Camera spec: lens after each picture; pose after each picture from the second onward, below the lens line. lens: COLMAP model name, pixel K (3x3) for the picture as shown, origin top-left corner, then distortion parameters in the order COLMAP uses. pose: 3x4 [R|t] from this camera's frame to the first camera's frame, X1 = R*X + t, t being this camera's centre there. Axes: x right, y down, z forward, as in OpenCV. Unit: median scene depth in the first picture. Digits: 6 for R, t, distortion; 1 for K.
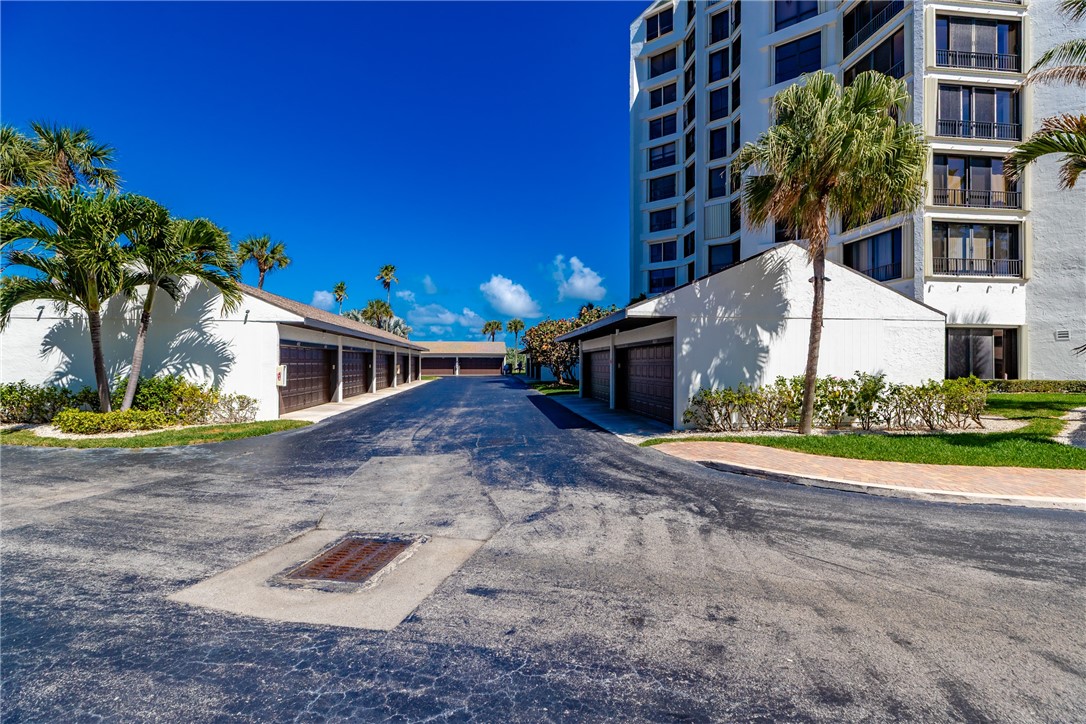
lens RADIAL K [[500.3, 0, 548.4], [0, 500.3, 360.0], [0, 0, 1]] dist [-0.043620, 0.013424]
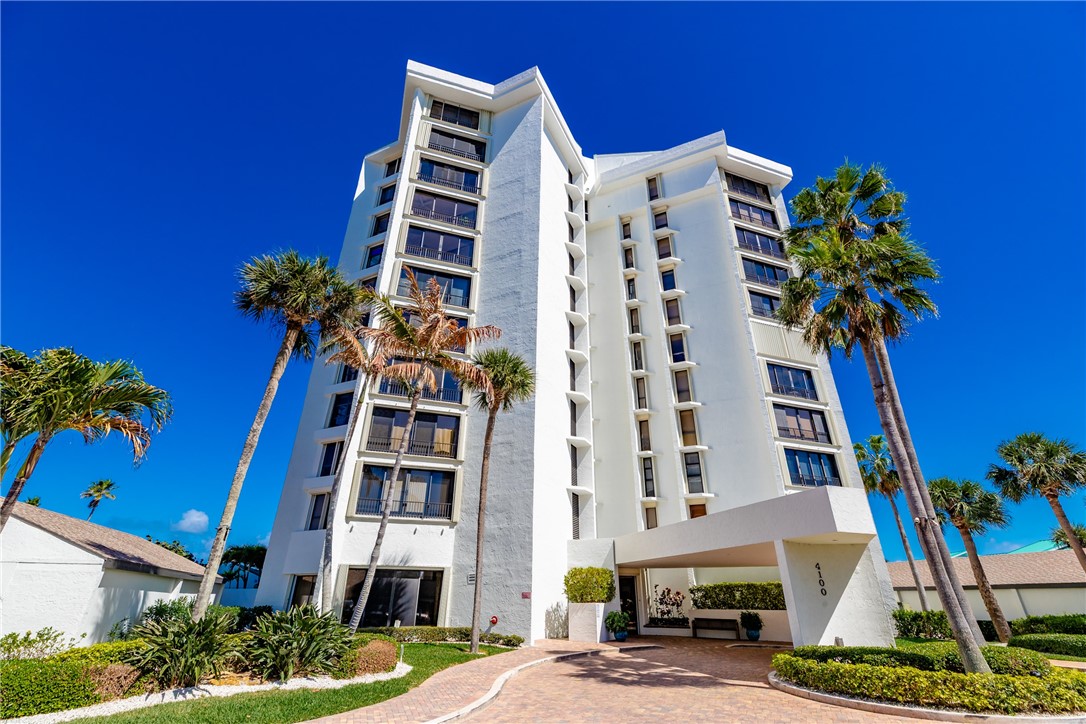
lens RADIAL K [[483.9, 0, 543.5], [0, 483.9, 359.1], [0, 0, 1]] dist [0.002112, 0.000109]
pose [[0.971722, 0.111655, 0.208062, 0.908868], [-0.007318, 0.894956, -0.446094, -0.010302], [-0.236014, 0.431957, 0.870465, -0.158327]]
